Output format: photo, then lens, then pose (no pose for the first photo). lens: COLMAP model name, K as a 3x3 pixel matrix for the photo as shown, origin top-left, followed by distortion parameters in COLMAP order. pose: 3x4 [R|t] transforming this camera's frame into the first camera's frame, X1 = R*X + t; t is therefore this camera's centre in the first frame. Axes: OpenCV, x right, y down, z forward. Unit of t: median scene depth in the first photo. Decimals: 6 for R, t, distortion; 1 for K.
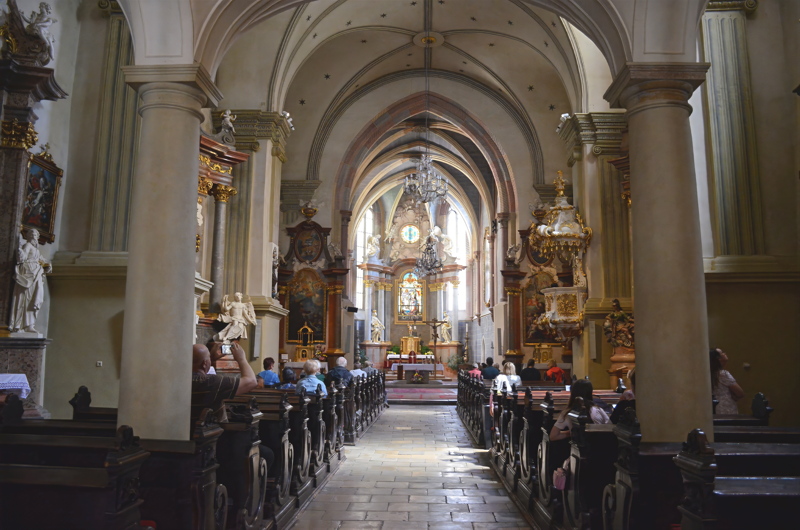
lens RADIAL K [[626.7, 0, 400.4], [0, 626.7, 264.1], [0, 0, 1]] dist [-0.101669, 0.023951]
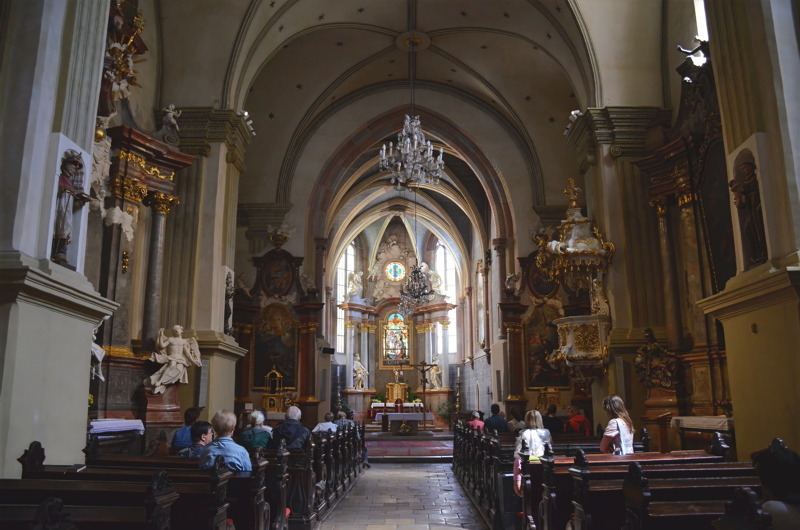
lens RADIAL K [[626.7, 0, 400.6], [0, 626.7, 266.1], [0, 0, 1]] dist [-0.101669, 0.023951]
pose [[0.999706, -0.009274, 0.022384, 0.004802], [0.010874, 0.997312, -0.072456, 0.019640], [-0.021652, 0.072678, 0.997120, 0.128564]]
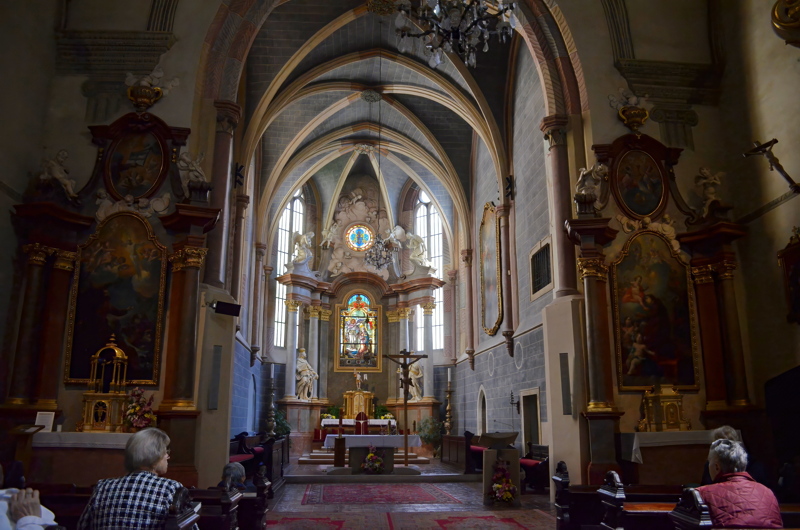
lens RADIAL K [[626.7, 0, 401.4], [0, 626.7, 258.2], [0, 0, 1]] dist [-0.101669, 0.023951]
pose [[0.996157, 0.014938, 0.086303, 0.004762], [-0.005088, 0.993554, -0.113245, 0.085049], [-0.087439, 0.112371, 0.989812, 0.557879]]
